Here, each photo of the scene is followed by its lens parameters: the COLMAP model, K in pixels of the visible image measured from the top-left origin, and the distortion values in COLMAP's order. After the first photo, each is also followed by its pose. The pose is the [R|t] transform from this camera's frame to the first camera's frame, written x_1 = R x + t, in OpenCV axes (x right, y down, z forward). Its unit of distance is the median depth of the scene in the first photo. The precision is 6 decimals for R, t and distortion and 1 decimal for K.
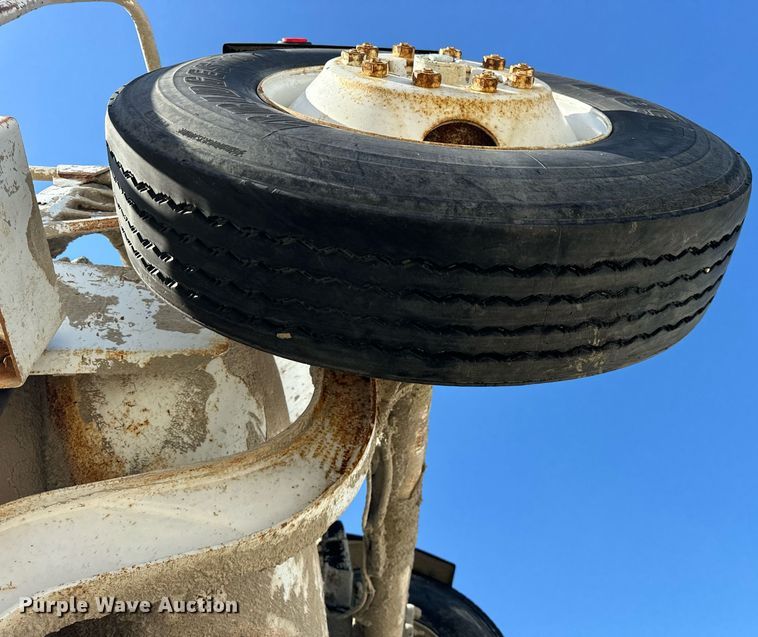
lens RADIAL K [[641.8, 0, 379.6], [0, 641.8, 291.4], [0, 0, 1]] dist [0.059737, -0.251605]
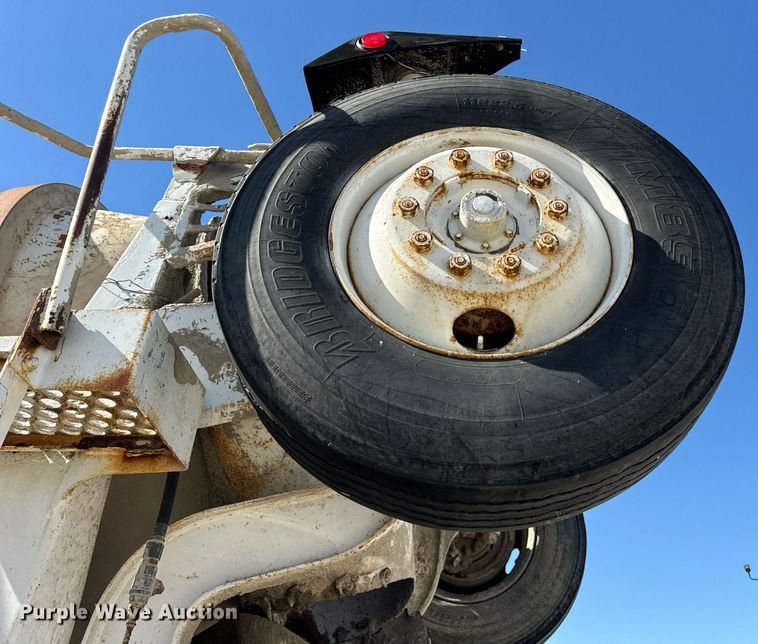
lens RADIAL K [[632.7, 0, 407.8], [0, 632.7, 322.9], [0, 0, 1]] dist [0.006535, -0.002292]
pose [[0.988497, 0.043789, -0.144761, 0.158833], [0.015678, 0.922341, 0.386058, -0.718553], [0.150424, -0.383886, 0.911045, -0.152554]]
